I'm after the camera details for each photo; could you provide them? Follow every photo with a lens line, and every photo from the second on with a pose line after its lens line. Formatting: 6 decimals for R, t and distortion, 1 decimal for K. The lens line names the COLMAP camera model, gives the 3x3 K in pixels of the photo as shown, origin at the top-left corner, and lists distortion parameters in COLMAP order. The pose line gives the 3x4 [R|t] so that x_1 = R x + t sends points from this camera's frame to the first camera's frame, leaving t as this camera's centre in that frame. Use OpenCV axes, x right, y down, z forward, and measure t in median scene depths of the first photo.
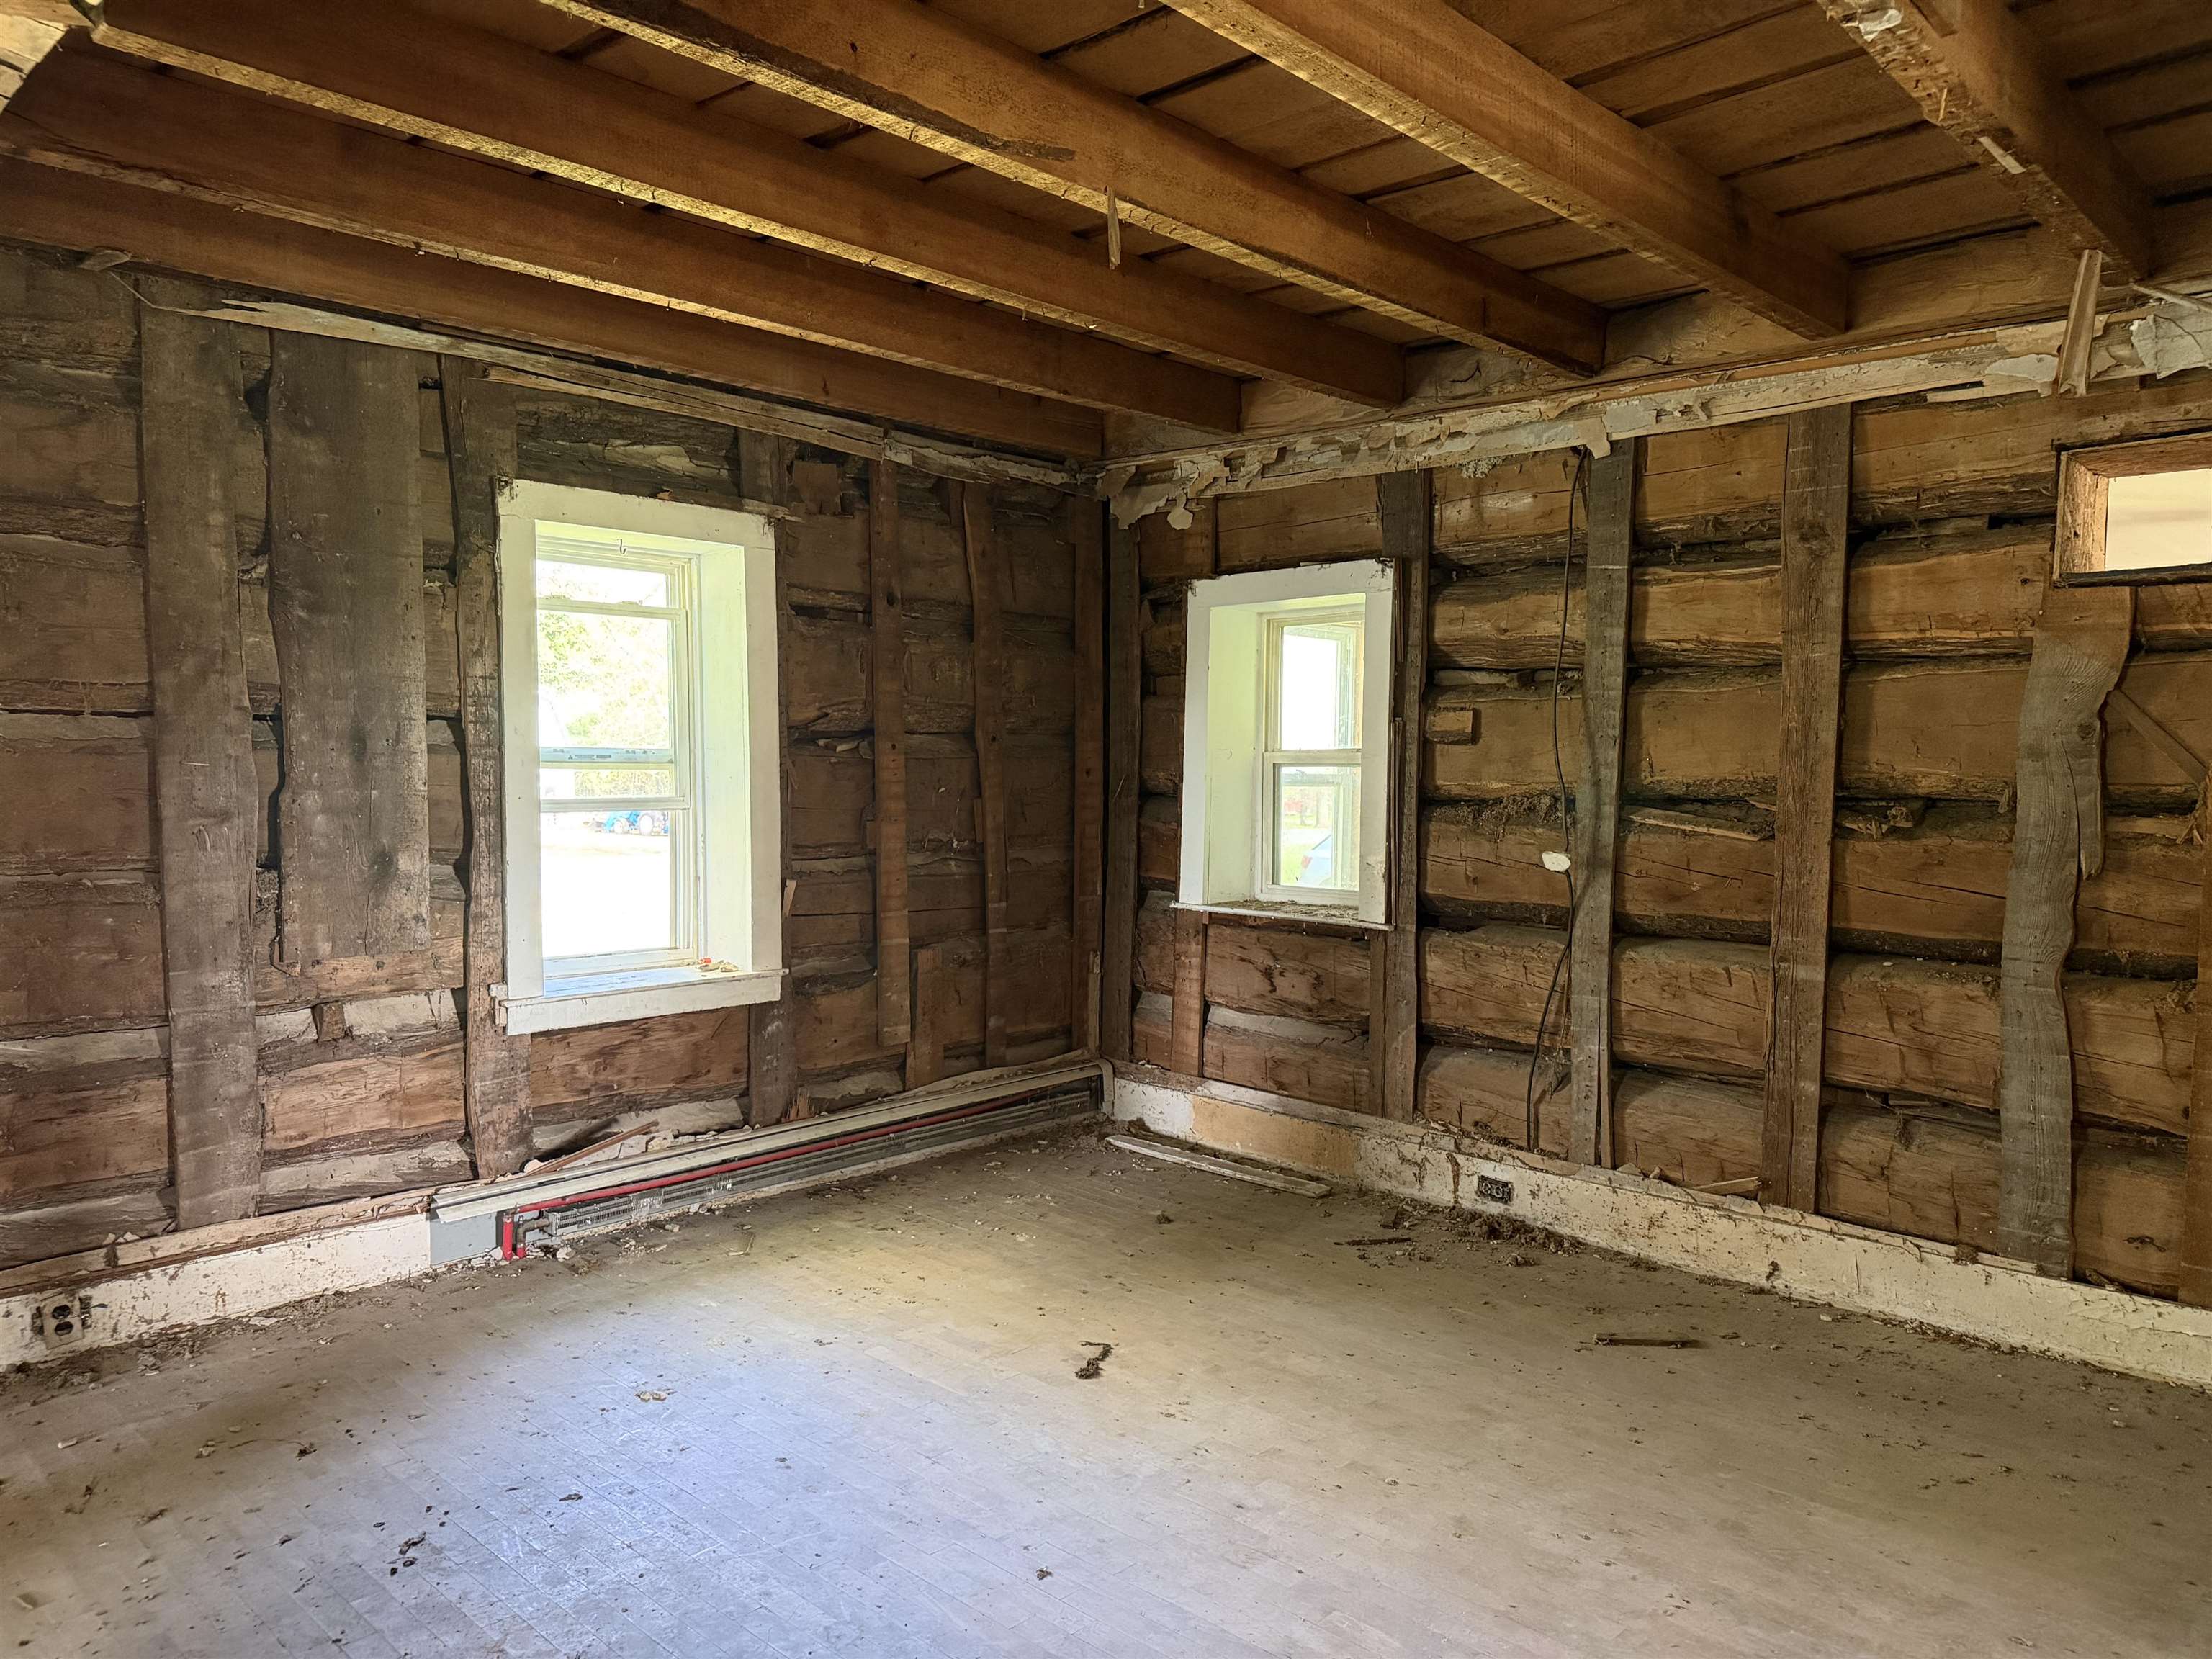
lens RADIAL K [[1550.9, 0, 1113.1], [0, 1550.9, 844.9], [0, 0, 1]] dist [0.054346, -0.059020]
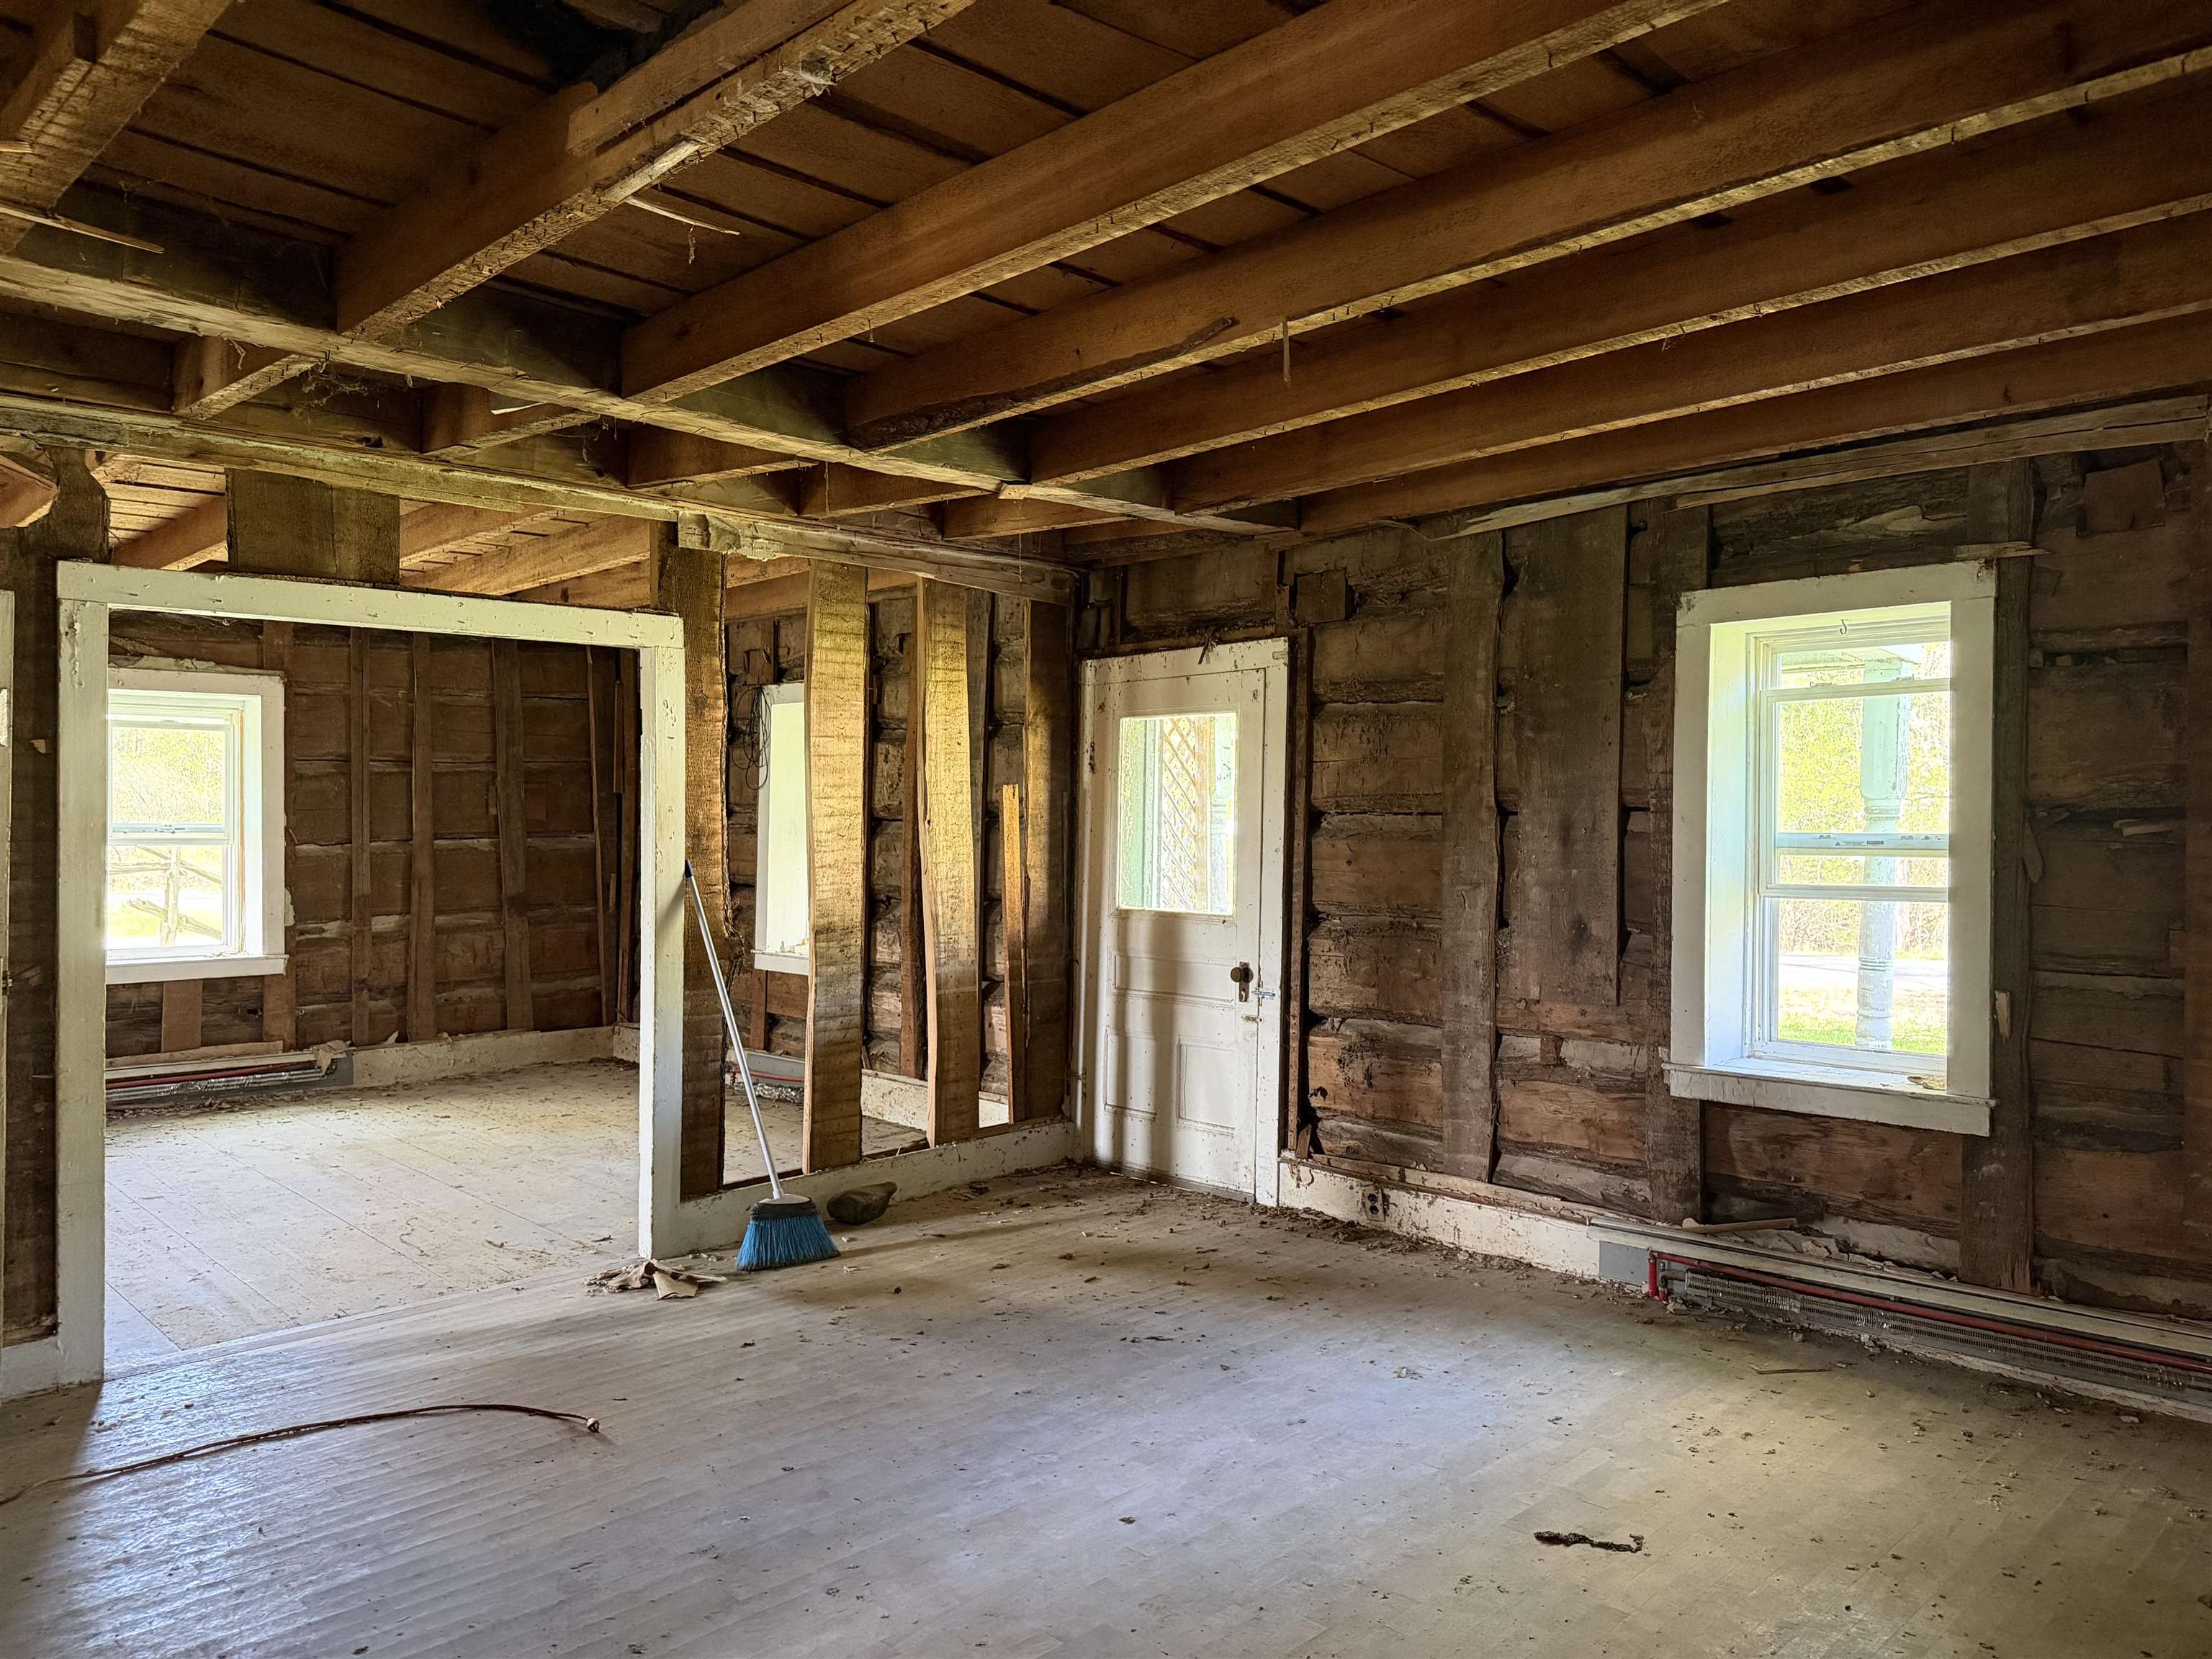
lens RADIAL K [[1550.9, 0, 1092.1], [0, 1550.9, 837.7], [0, 0, 1]] dist [0.054346, -0.059020]
pose [[-0.035738, -0.005991, -0.999343, 0.767726], [-0.061094, 0.998125, -0.003798, -0.031696], [0.997492, 0.060918, -0.036037, 0.656076]]
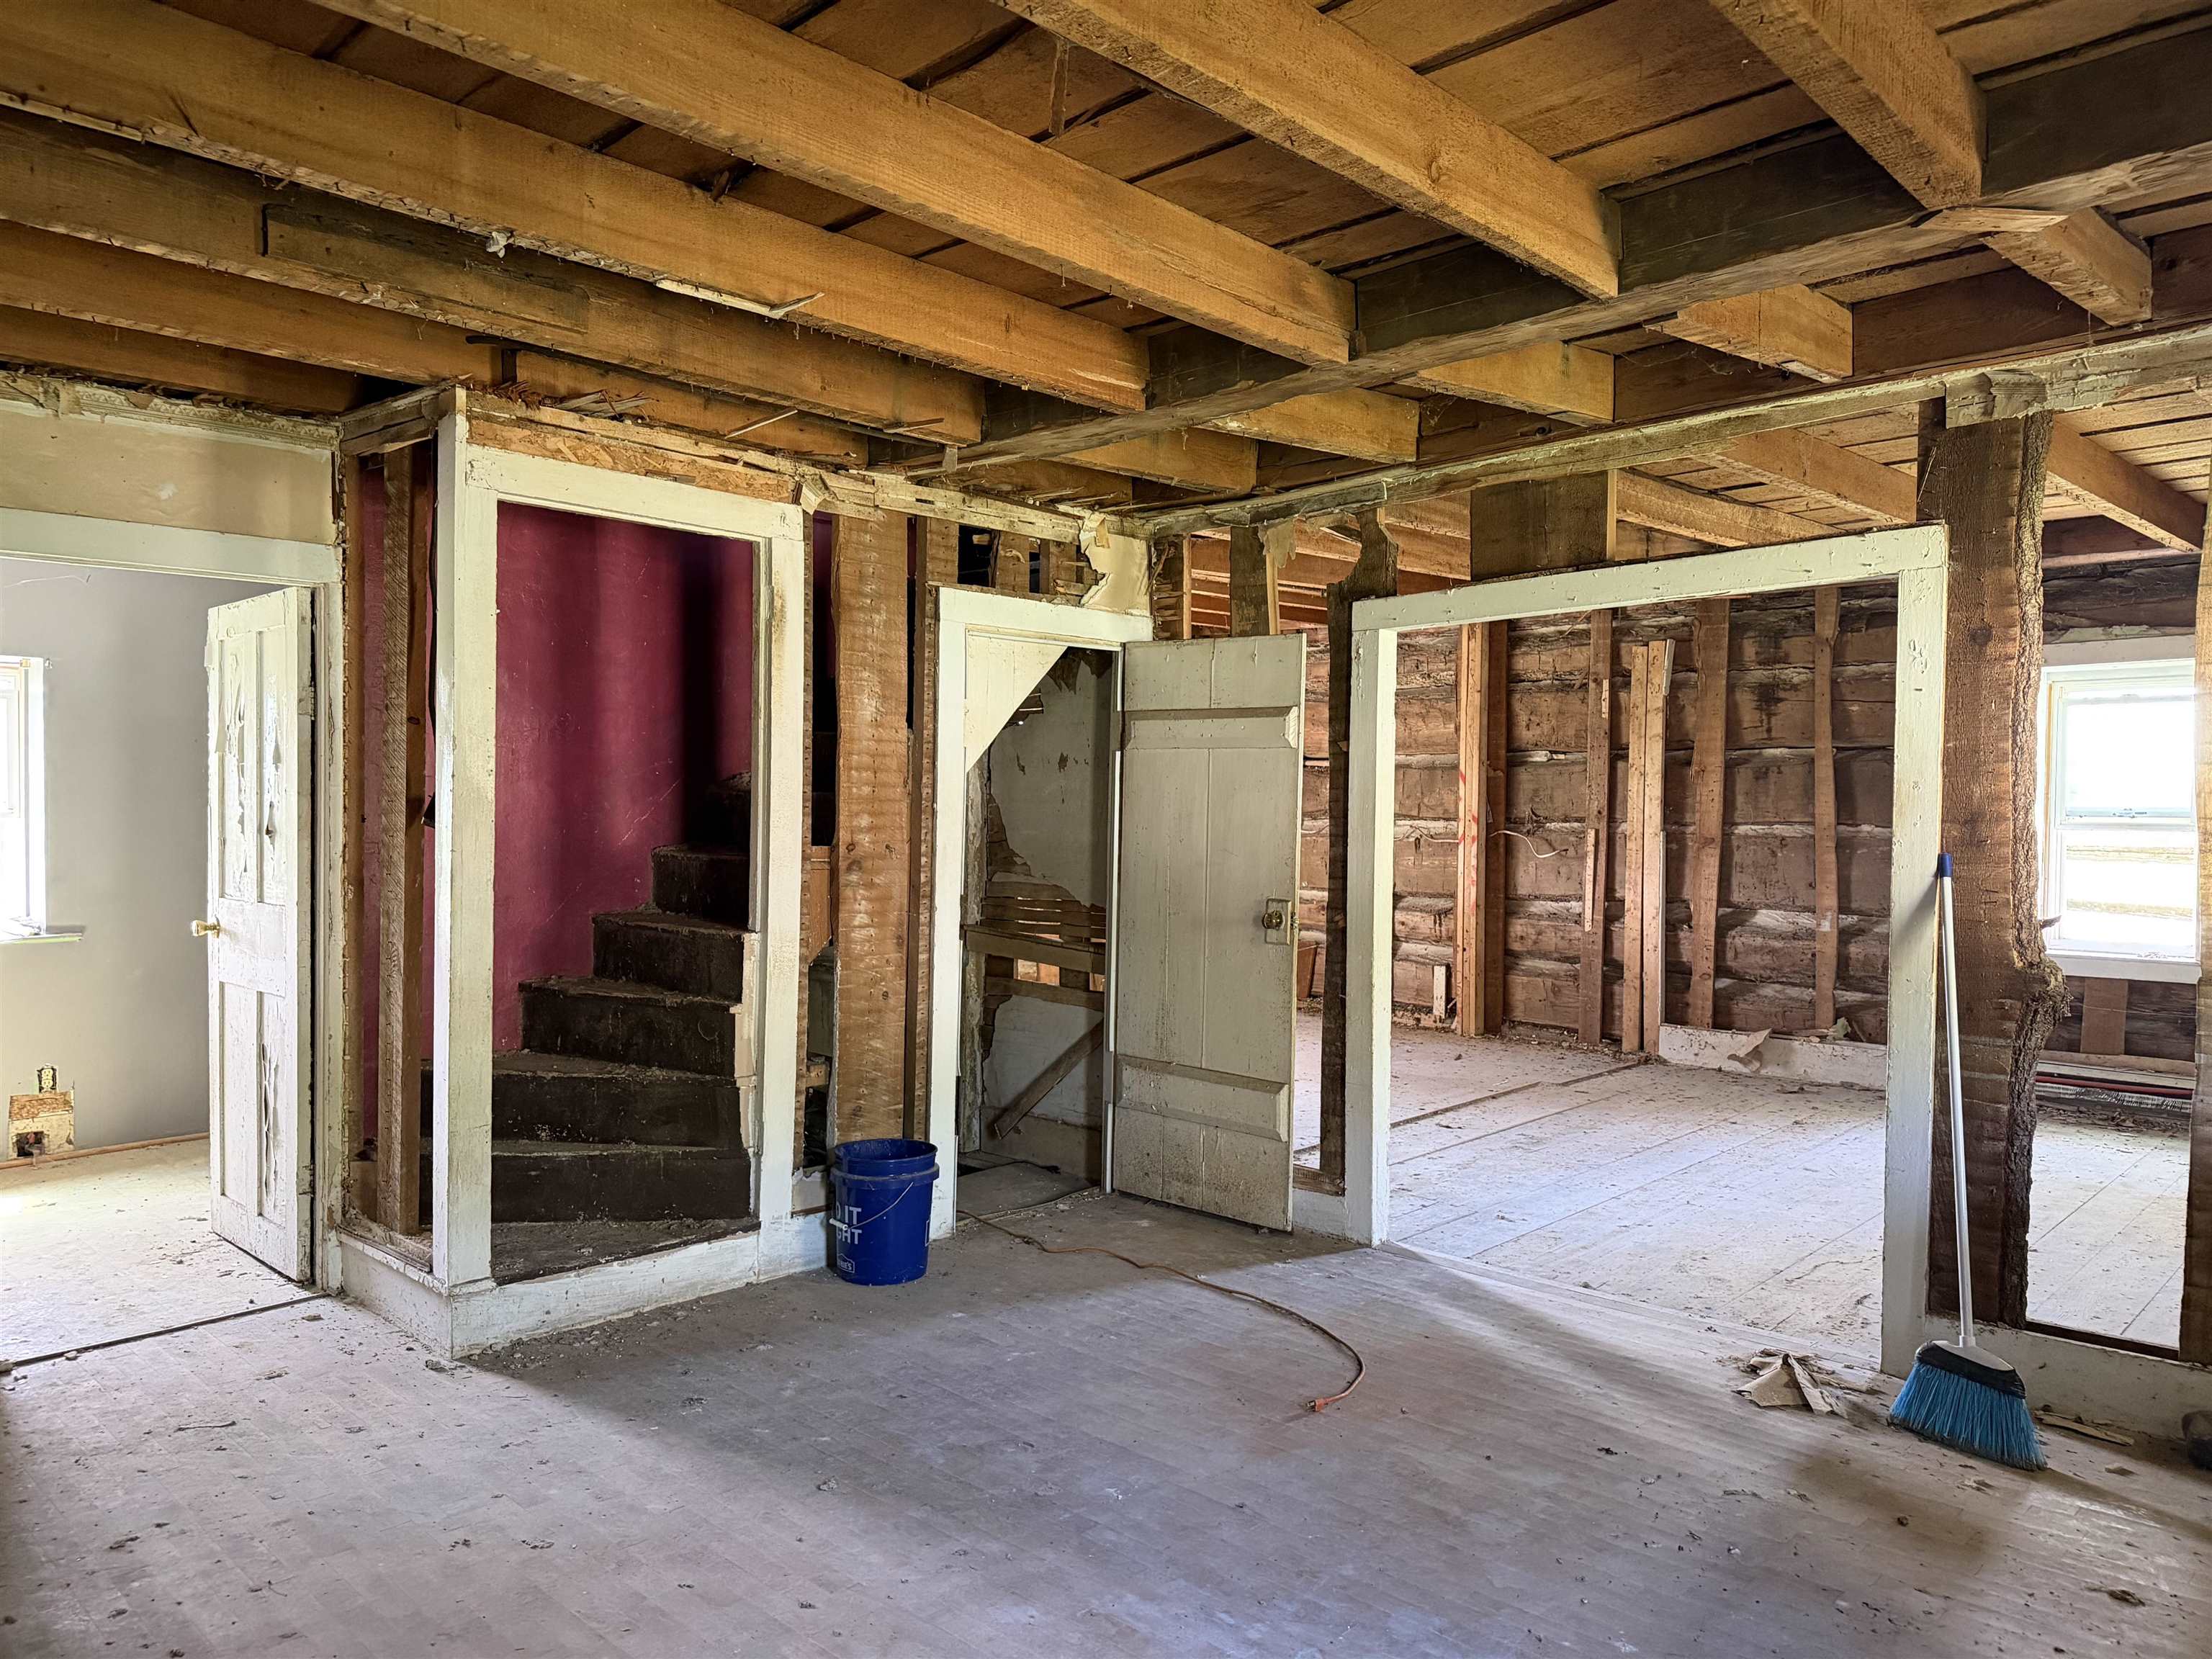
lens RADIAL K [[1550.9, 0, 1128.5], [0, 1550.9, 825.1], [0, 0, 1]] dist [0.054346, -0.059020]
pose [[-0.999763, -0.017669, 0.012750, -0.032622], [-0.016711, 0.997289, 0.071664, -0.075289], [-0.013982, 0.071434, -0.997347, 1.239308]]
